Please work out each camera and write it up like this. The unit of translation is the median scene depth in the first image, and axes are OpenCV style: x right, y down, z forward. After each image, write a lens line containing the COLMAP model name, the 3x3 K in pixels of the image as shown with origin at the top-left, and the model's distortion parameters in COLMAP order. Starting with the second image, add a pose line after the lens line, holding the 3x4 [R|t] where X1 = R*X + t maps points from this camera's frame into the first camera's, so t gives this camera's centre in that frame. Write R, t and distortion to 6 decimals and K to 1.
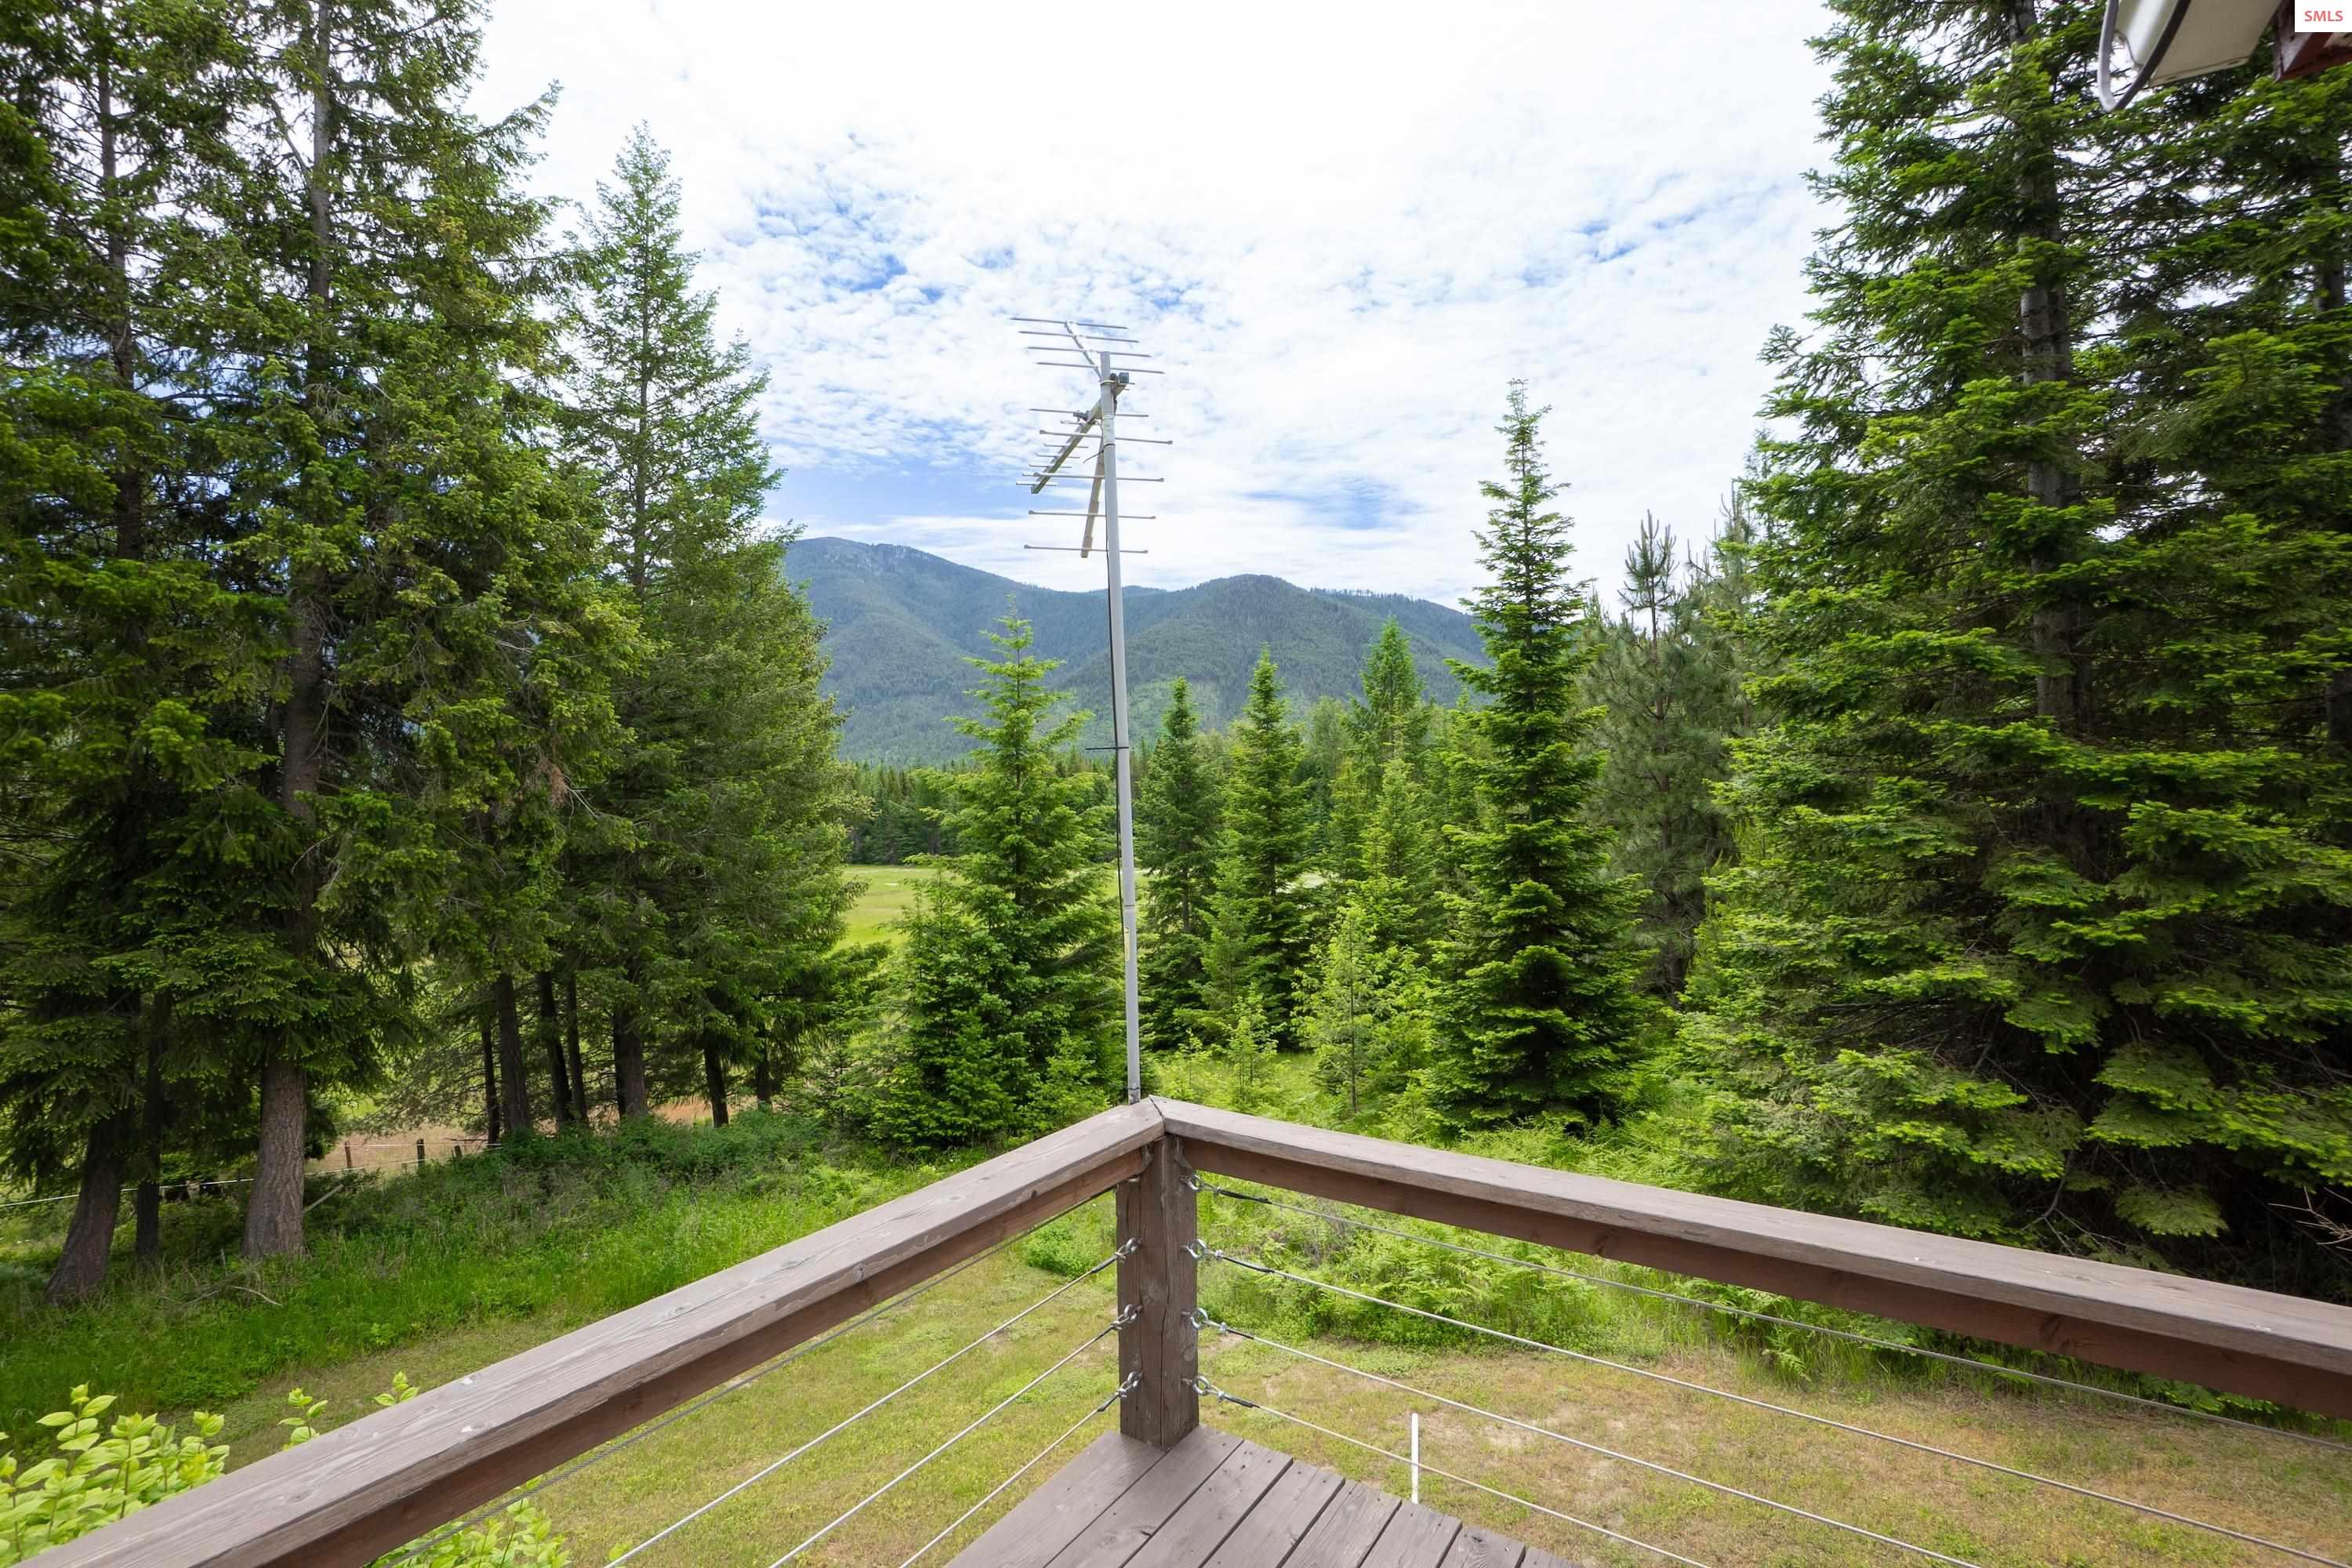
lens RADIAL K [[1045.9, 0, 1176.0], [0, 1045.9, 784.0], [0, 0, 1]] dist [-0.058636, 0.000088]
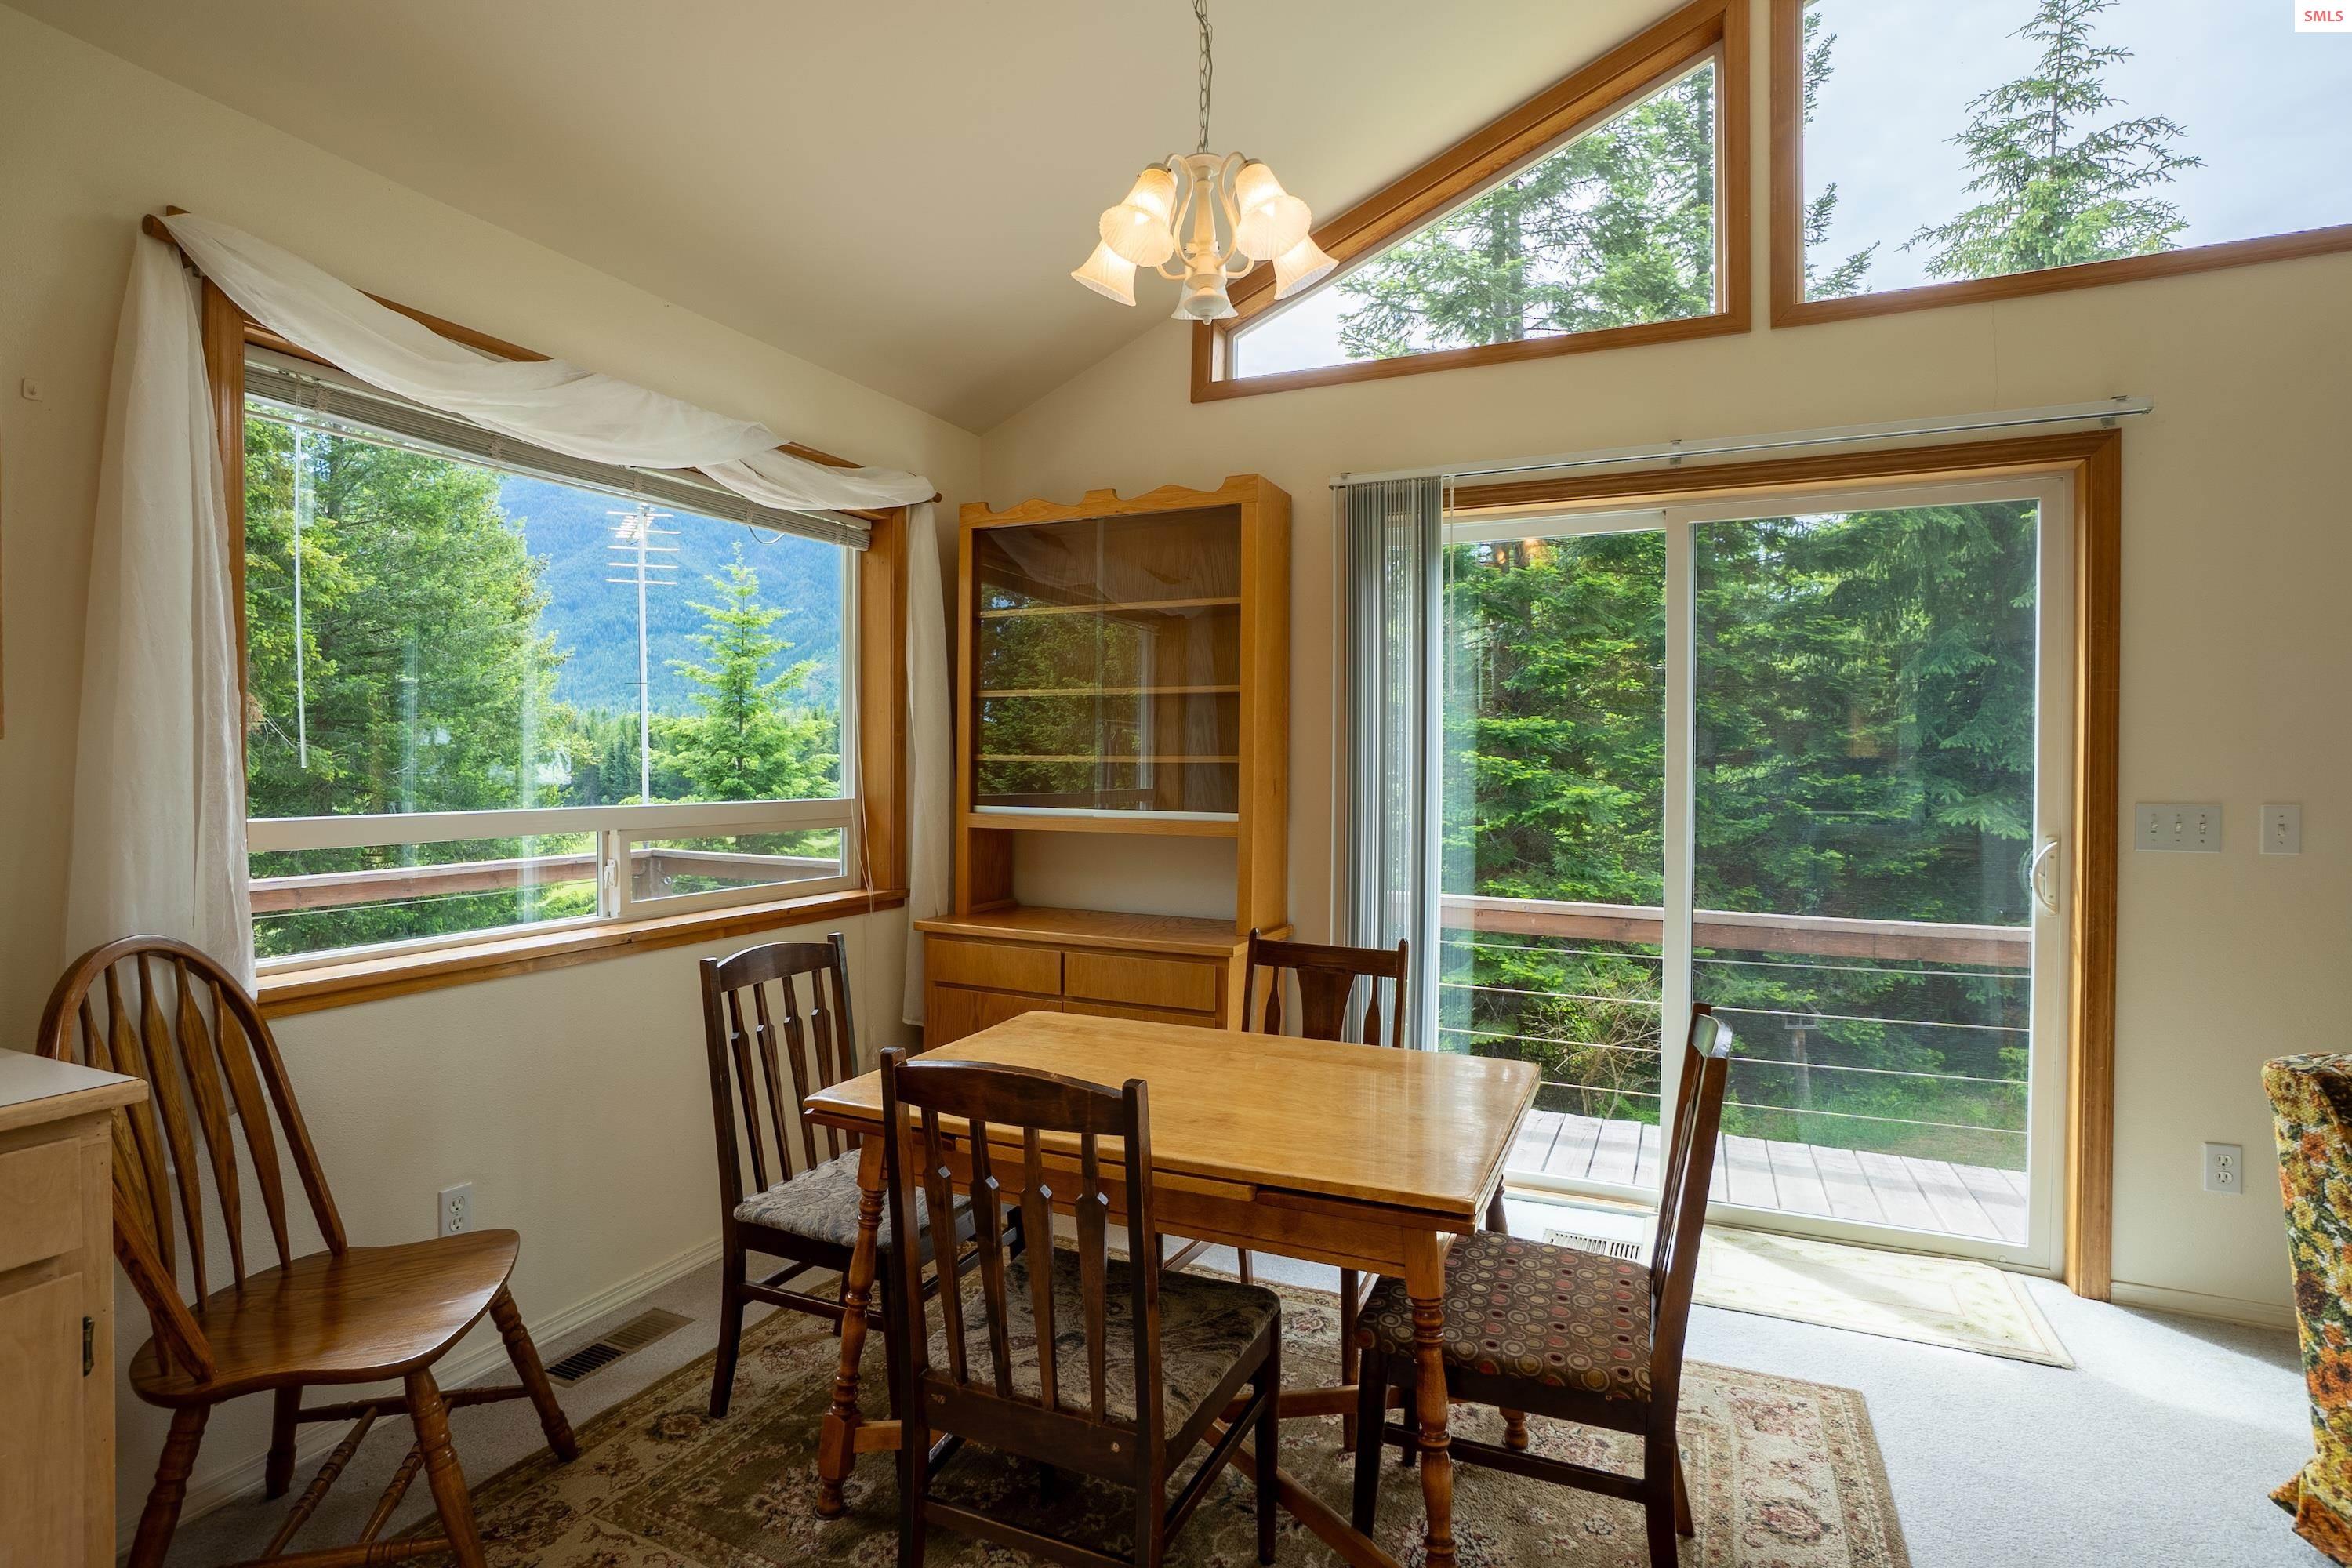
lens RADIAL K [[1176.9, 0, 1176.0], [0, 1176.9, 784.0], [0, 0, 1]] dist [-0.019827, 0.000256]
pose [[0.986278, 0.024000, 0.163340, 0.095844], [-0.028677, 0.999242, 0.026340, 0.011700], [-0.162584, -0.030663, 0.986218, -0.239703]]
